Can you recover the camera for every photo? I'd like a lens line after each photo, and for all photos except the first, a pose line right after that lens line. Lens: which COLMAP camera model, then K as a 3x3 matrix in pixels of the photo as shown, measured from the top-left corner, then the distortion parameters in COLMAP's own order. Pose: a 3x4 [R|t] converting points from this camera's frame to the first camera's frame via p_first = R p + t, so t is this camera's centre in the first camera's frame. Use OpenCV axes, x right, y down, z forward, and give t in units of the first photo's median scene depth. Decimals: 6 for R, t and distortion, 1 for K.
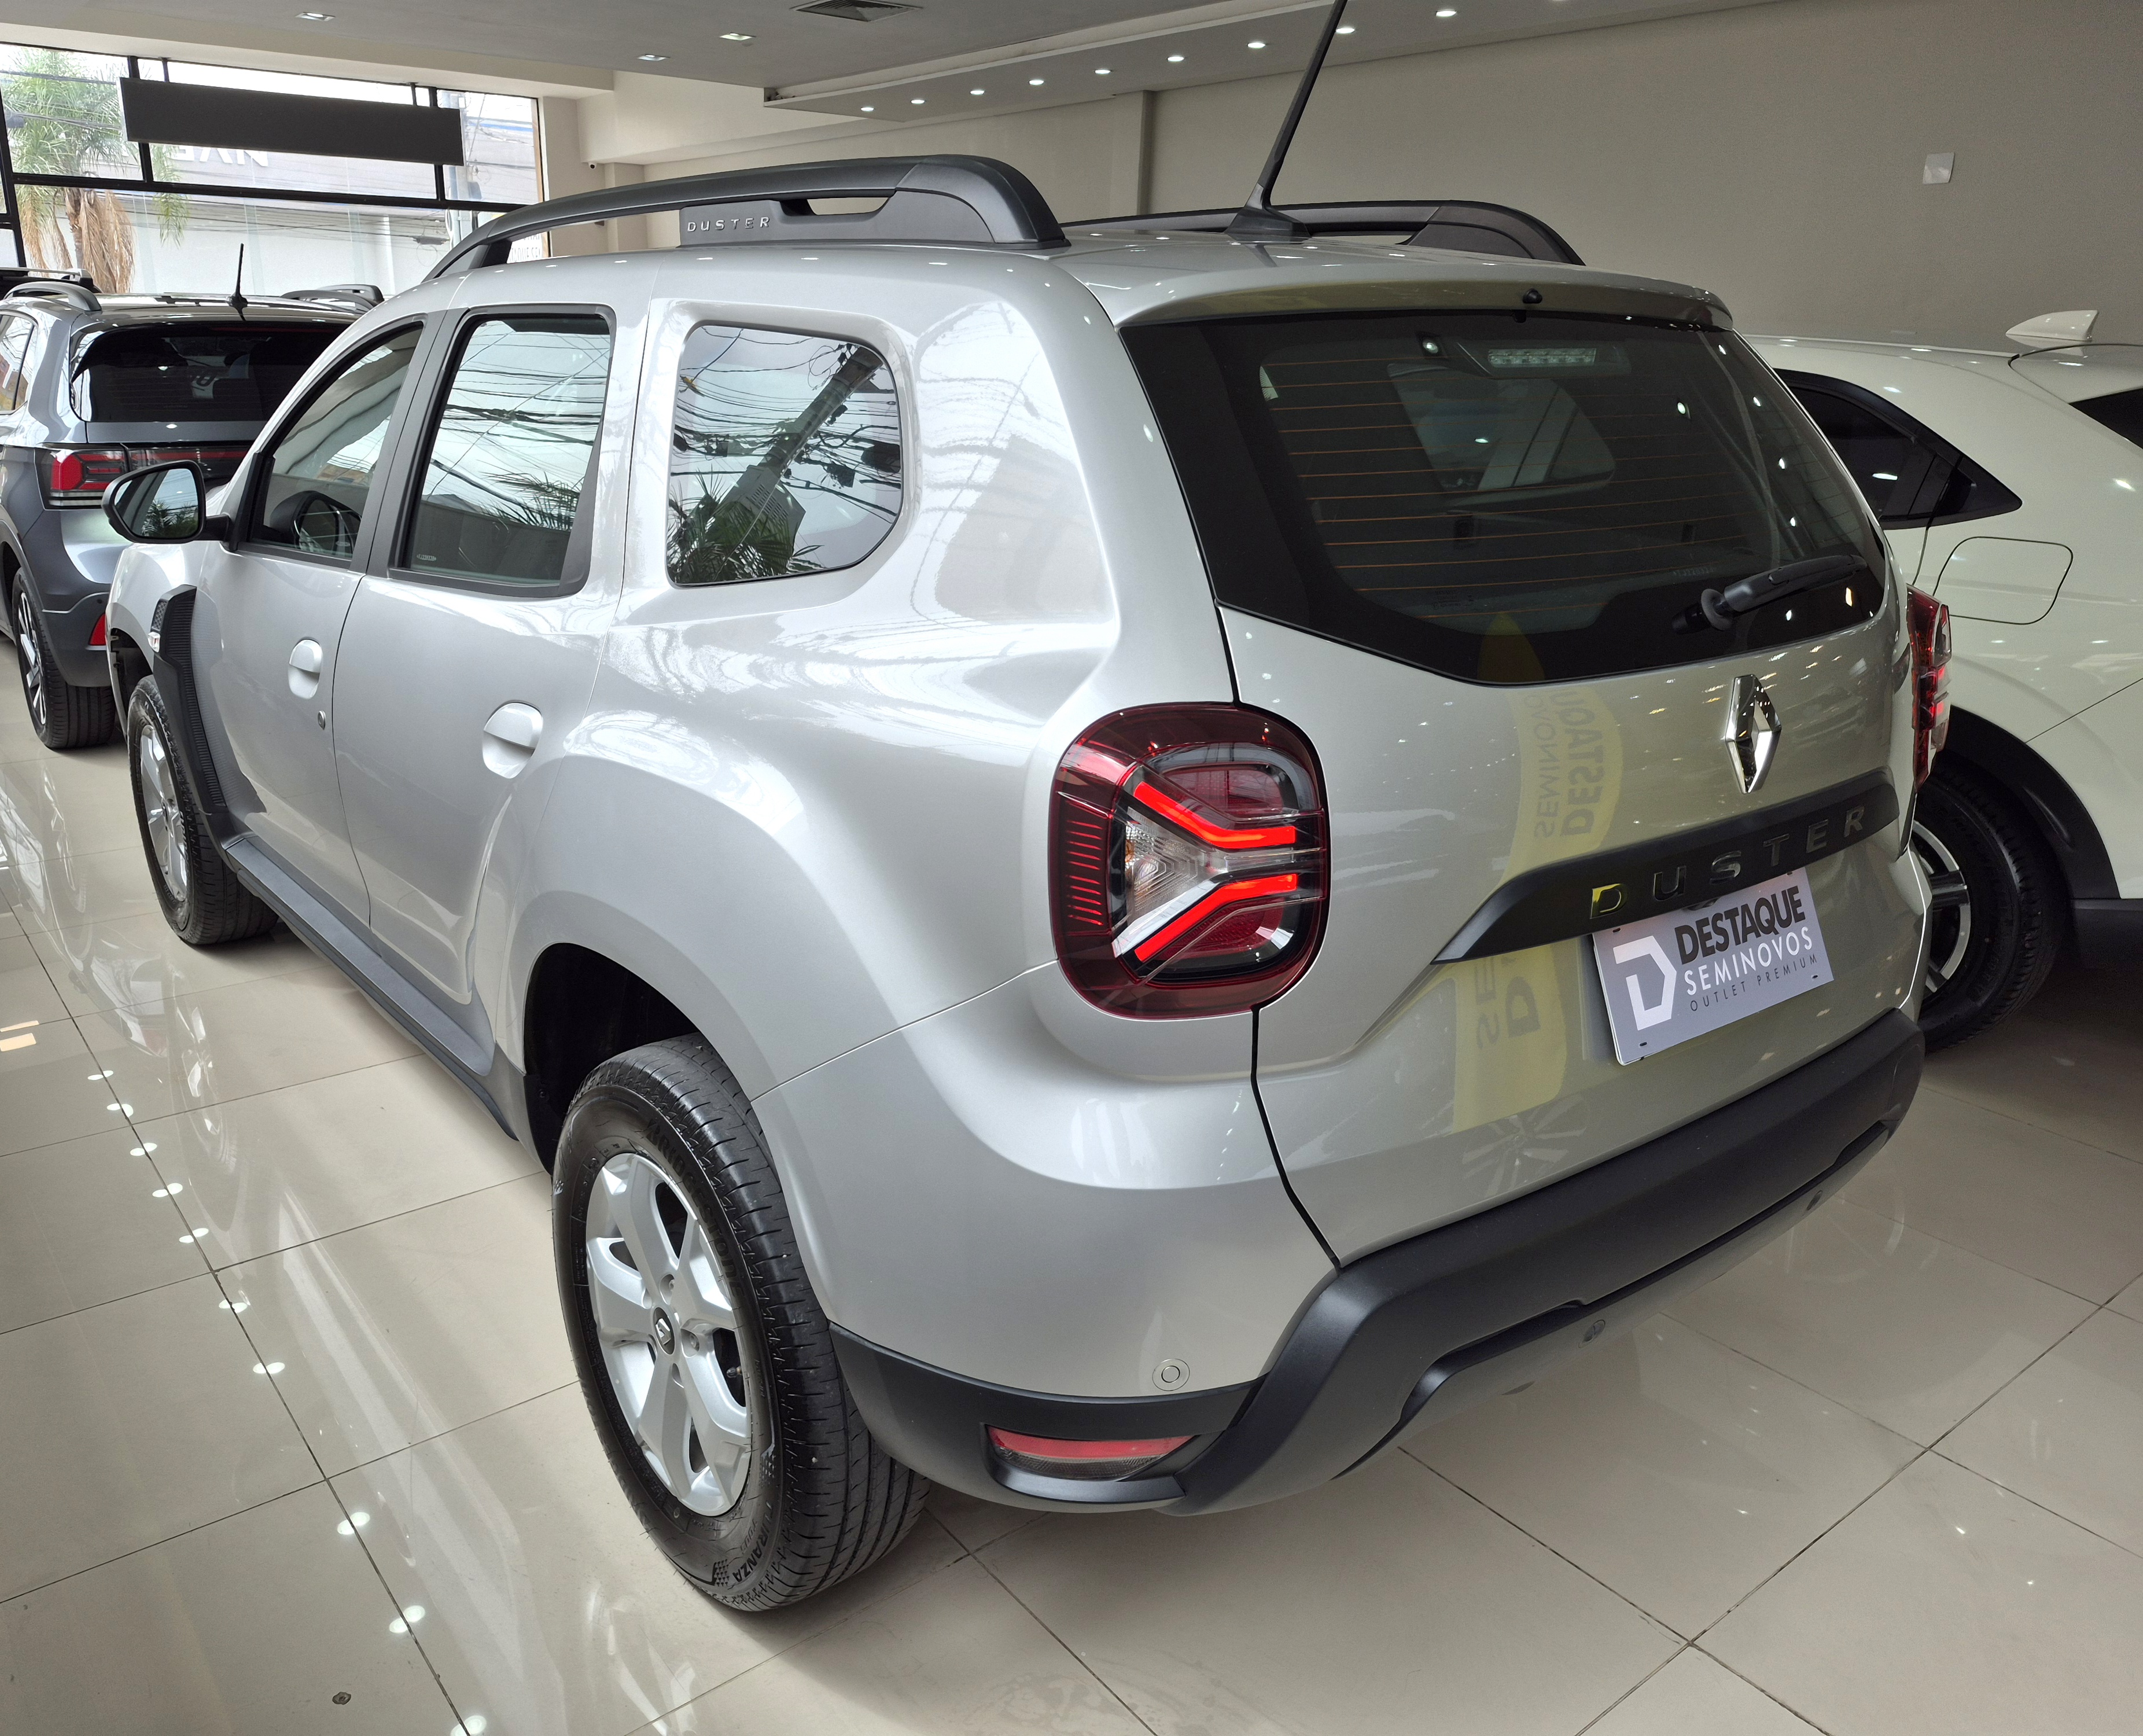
lens RADIAL K [[1603.5, 0, 960.9], [0, 1603.5, 899.2], [0, 0, 1]] dist [0.021594, -0.004792]
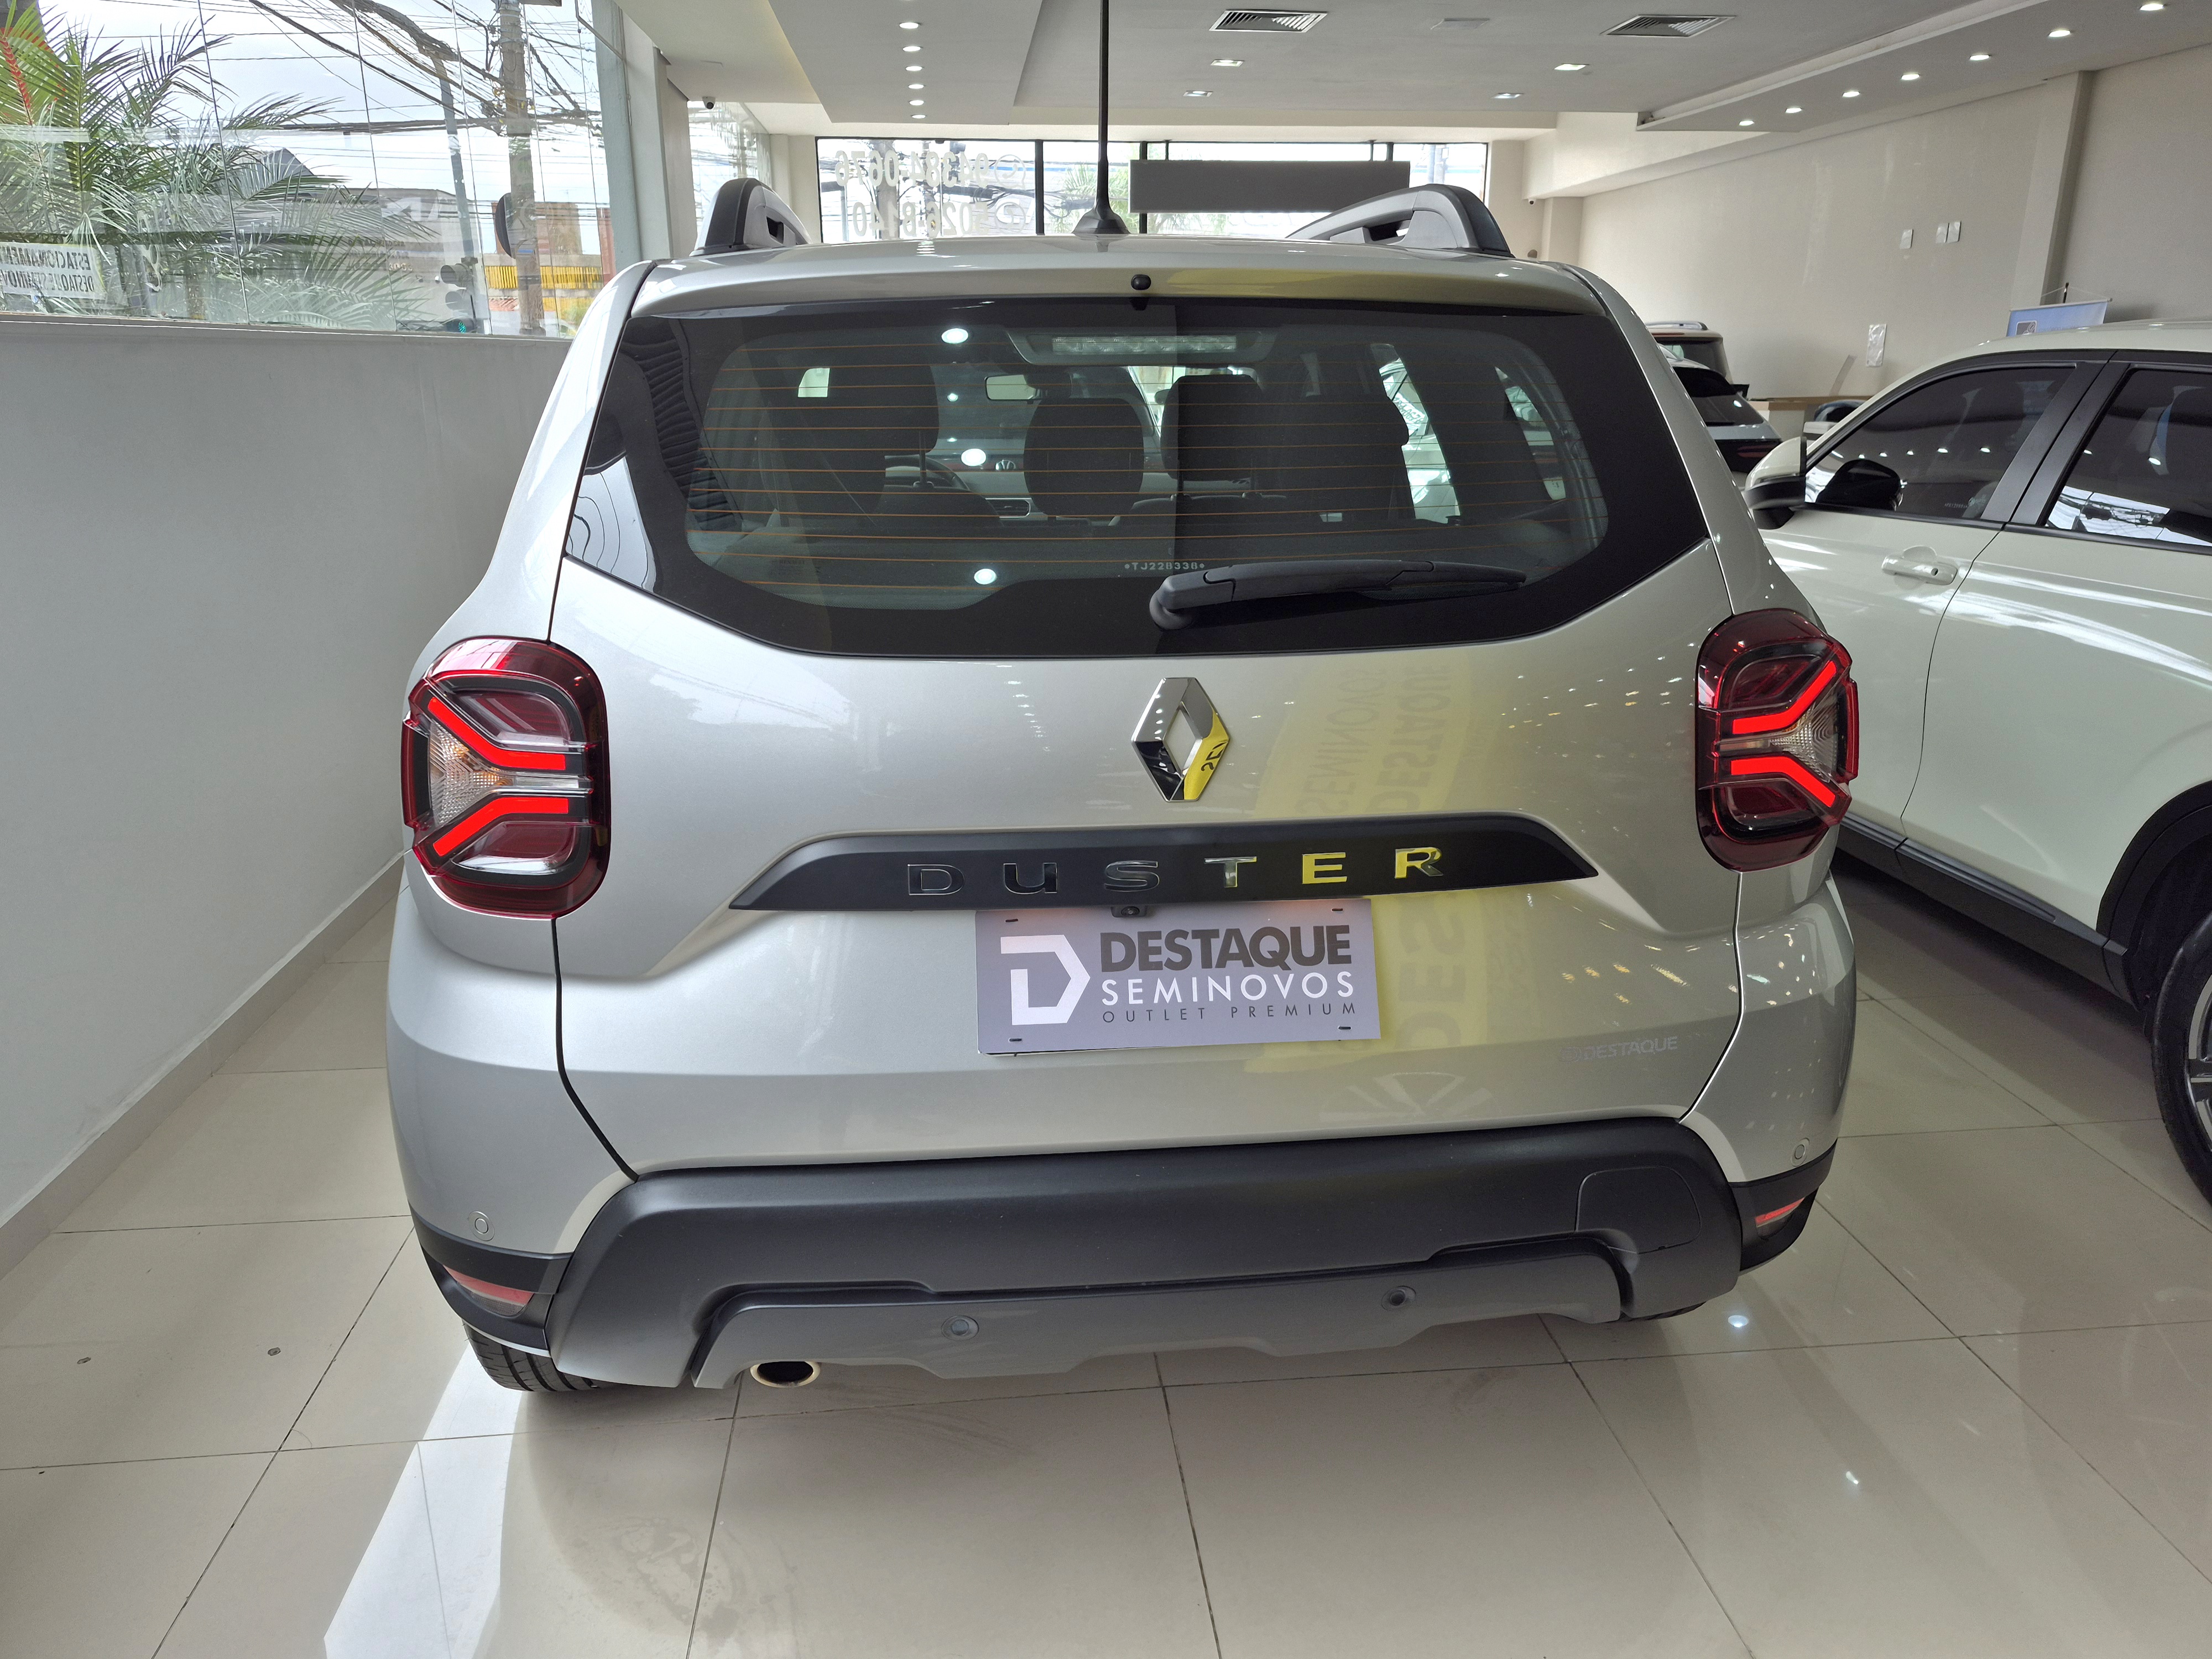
lens RADIAL K [[1526.7, 0, 1107.1], [0, 1526.7, 850.5], [0, 0, 1]] dist [0.073425, -0.066313]
pose [[0.859440, 0.138962, -0.491987, 0.820352], [-0.155524, 0.987805, 0.007325, -0.034932], [0.487005, 0.070221, 0.870571, 0.190536]]
